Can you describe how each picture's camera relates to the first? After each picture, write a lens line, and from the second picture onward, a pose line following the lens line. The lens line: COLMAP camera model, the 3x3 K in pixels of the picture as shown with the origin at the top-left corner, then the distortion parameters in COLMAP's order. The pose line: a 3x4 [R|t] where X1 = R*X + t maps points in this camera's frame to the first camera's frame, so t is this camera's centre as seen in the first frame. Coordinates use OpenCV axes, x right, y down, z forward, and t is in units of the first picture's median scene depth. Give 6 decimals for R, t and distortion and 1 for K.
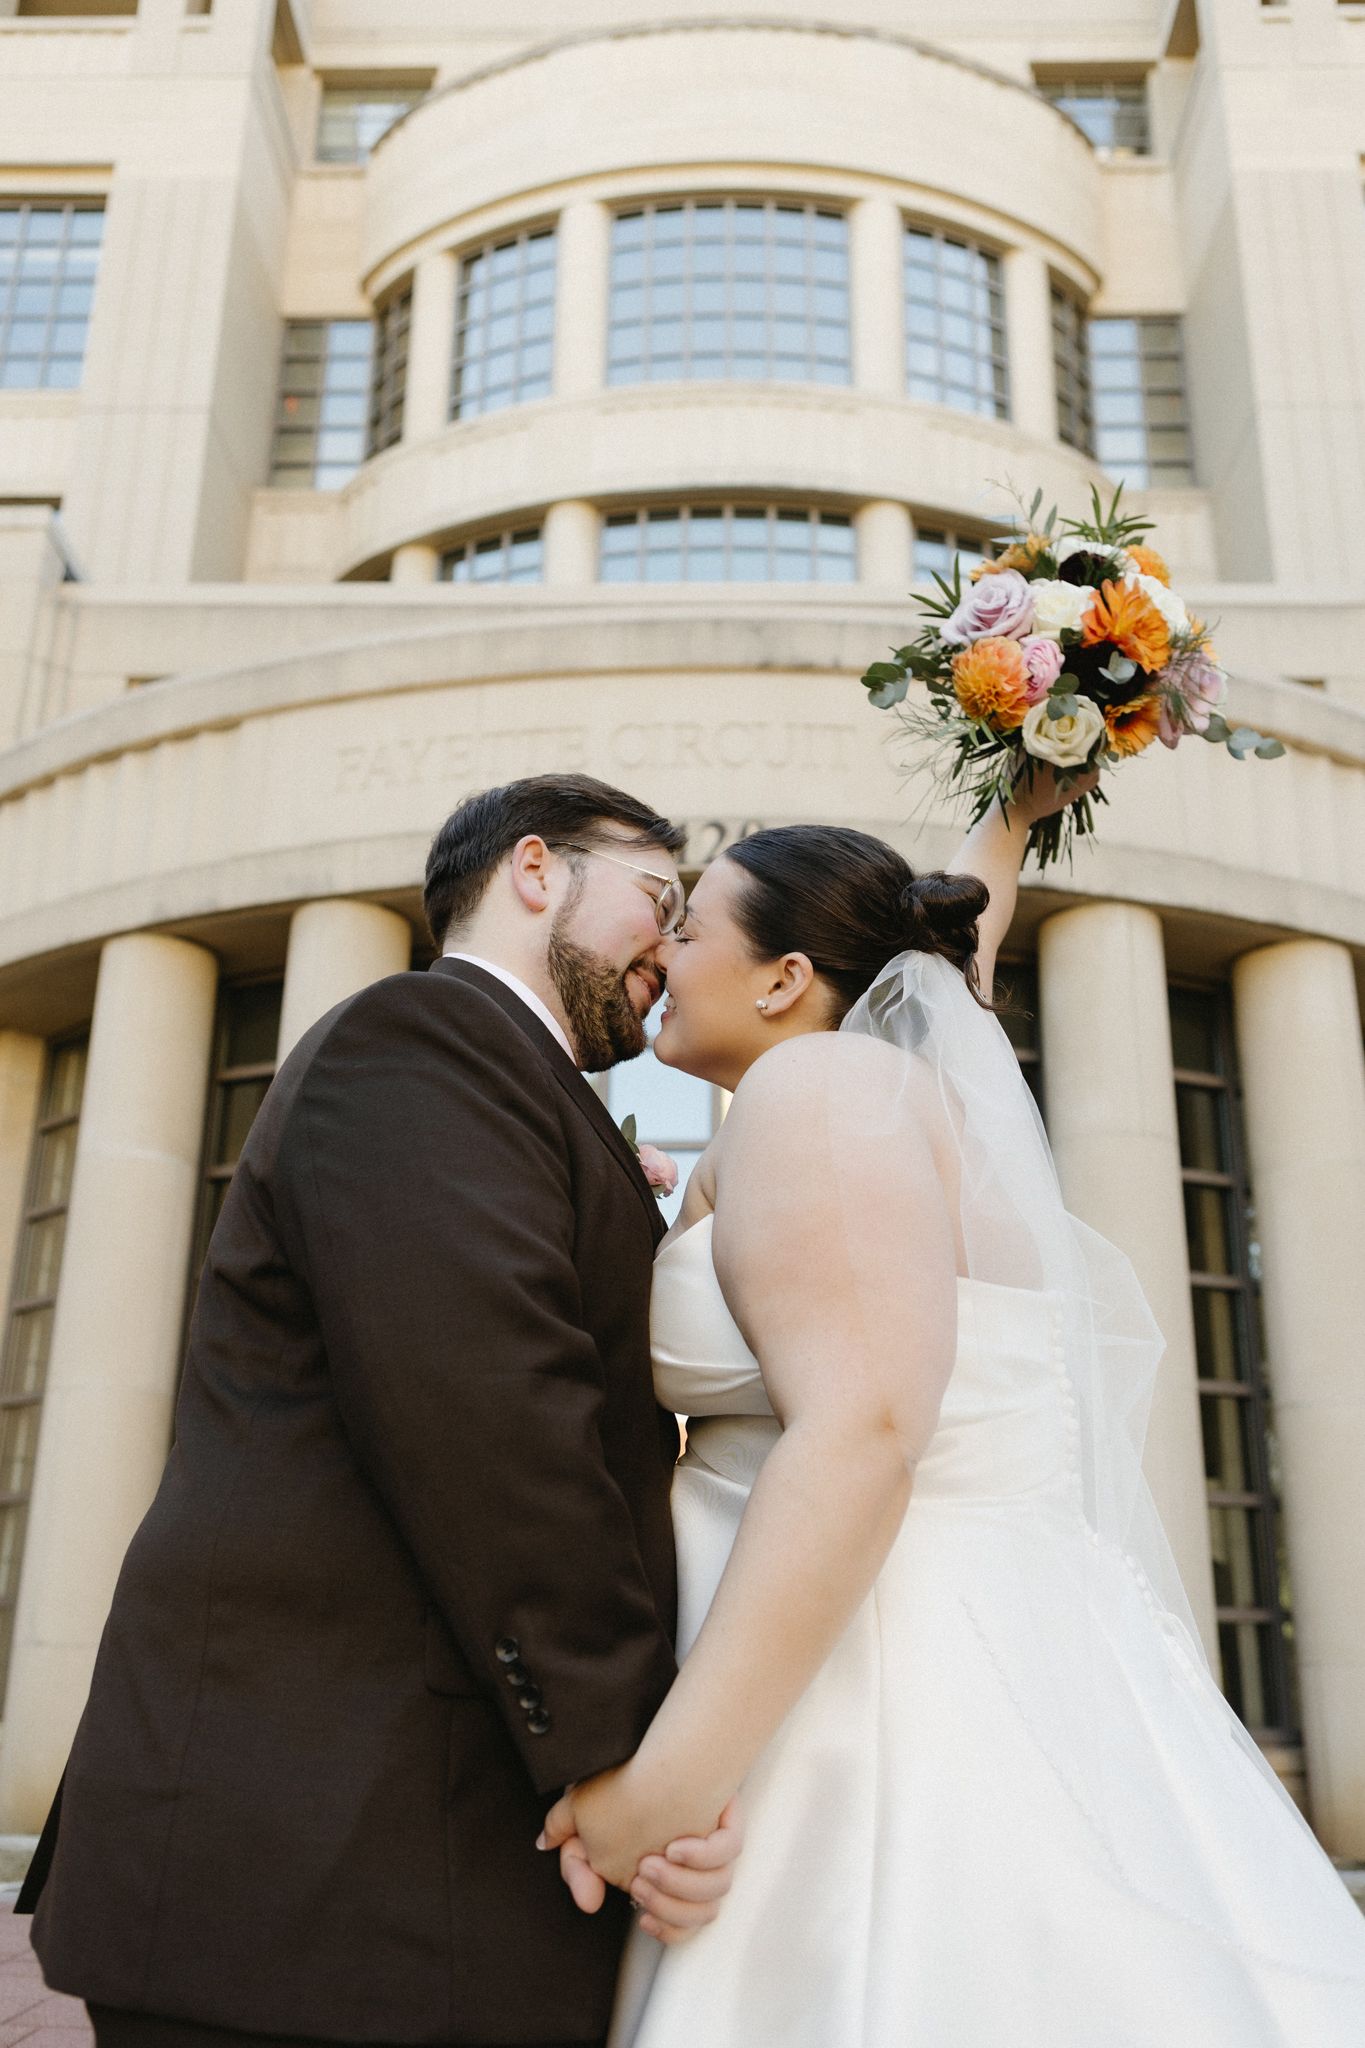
lens RADIAL K [[1783.8, 0, 682.5], [0, 1783.8, 1024.0], [0, 0, 1]] dist [0.003122, 0.002452]
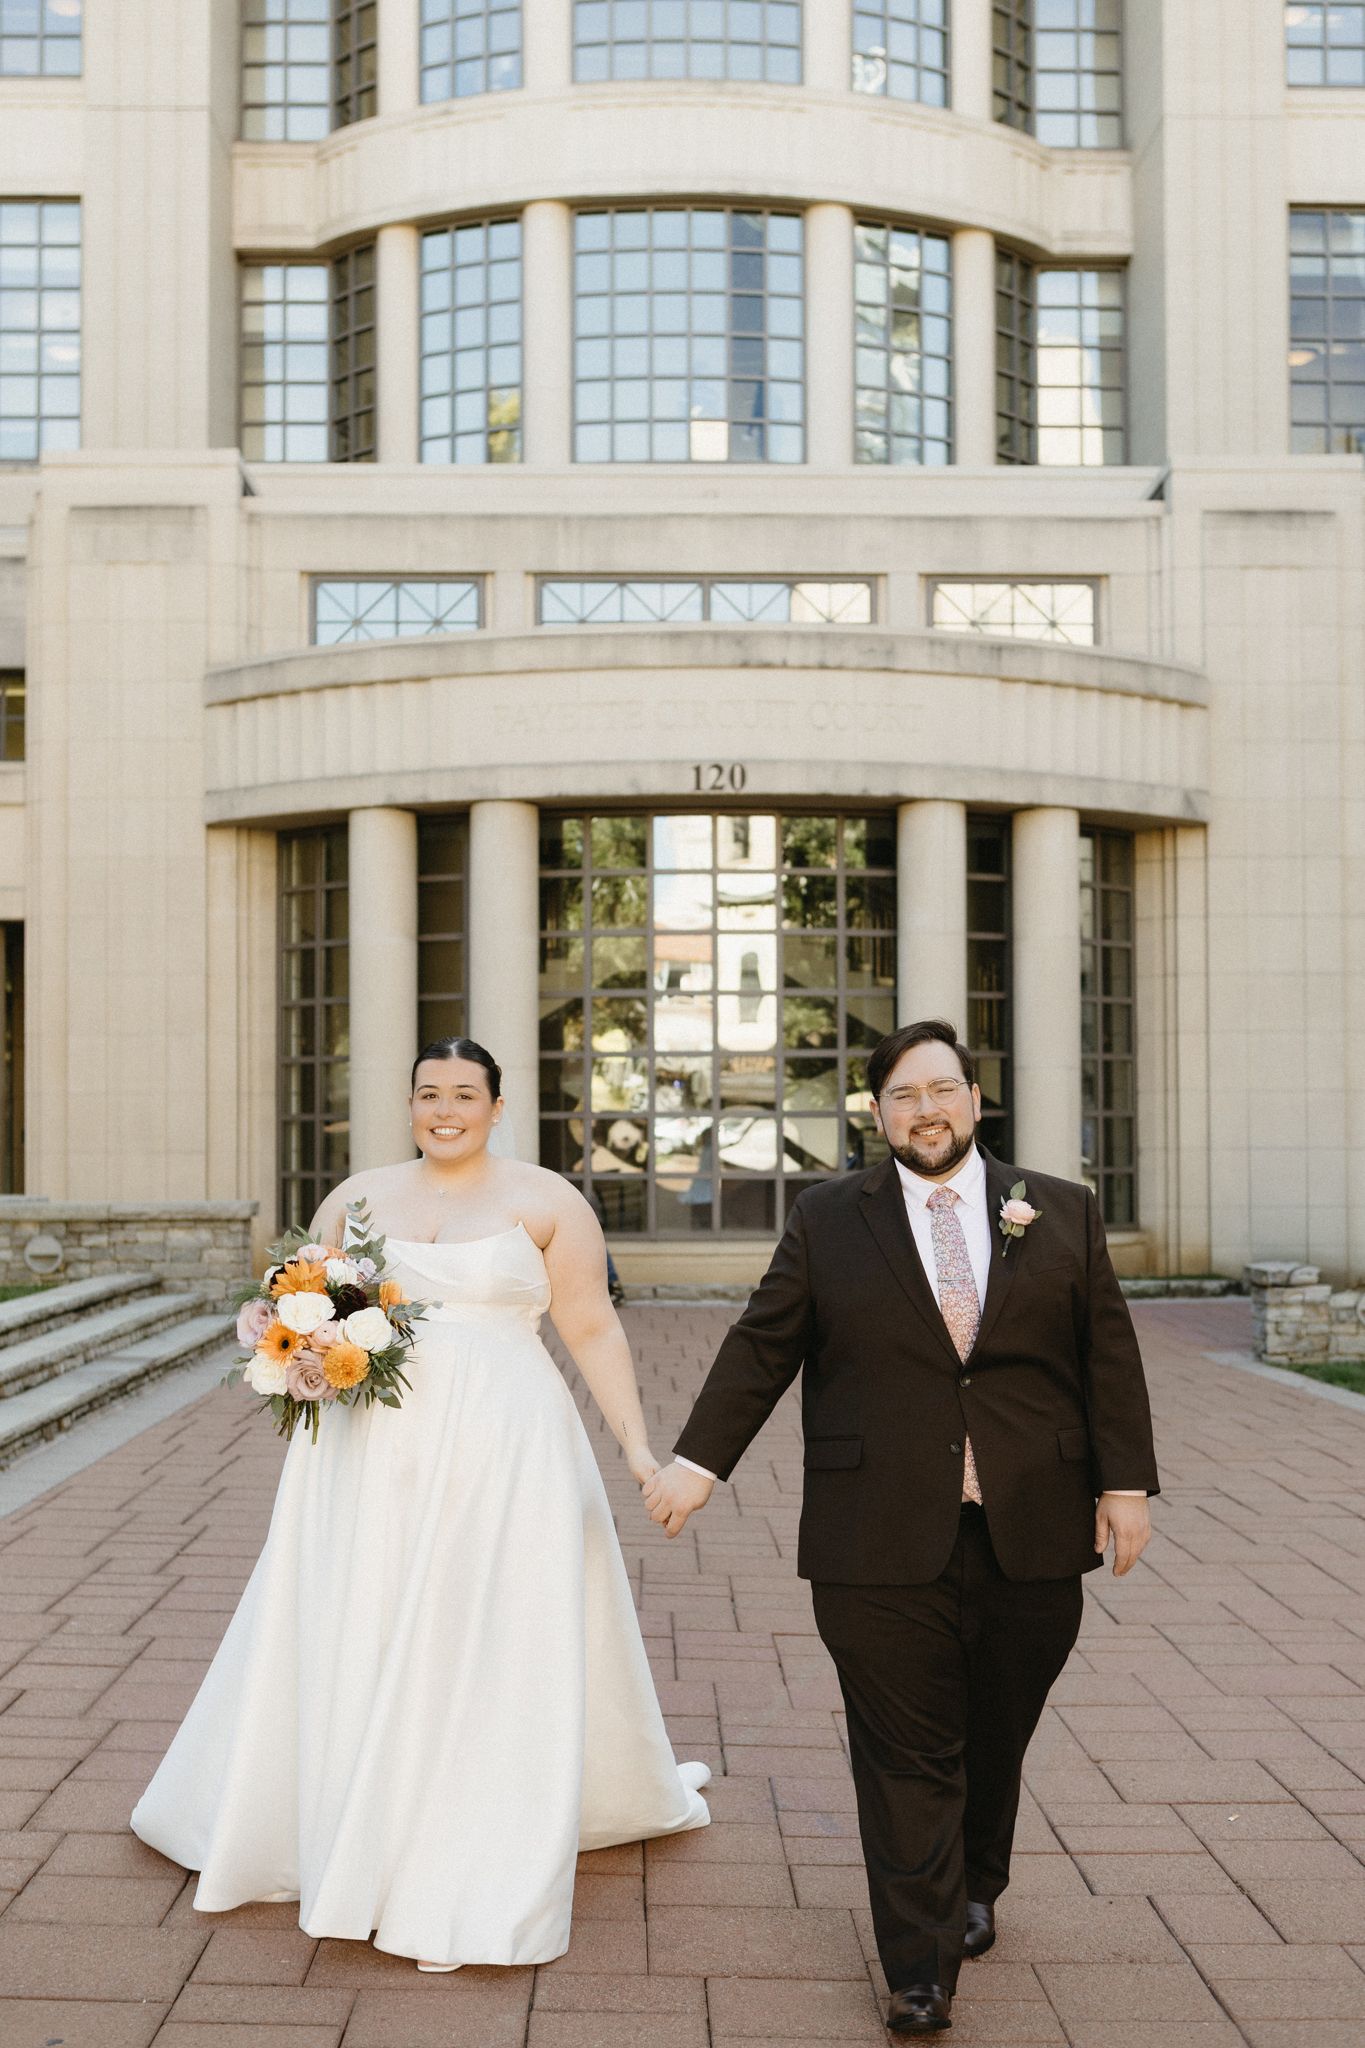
lens RADIAL K [[2629.9, 0, 682.5], [0, 2629.9, 1024.0], [0, 0, 1]] dist [0.017271, 0.006296]
pose [[0.998834, -0.018858, 0.044450, -0.100853], [0.005085, 0.956541, 0.291554, -0.462653], [-0.048016, -0.290988, 0.955521, -1.170761]]
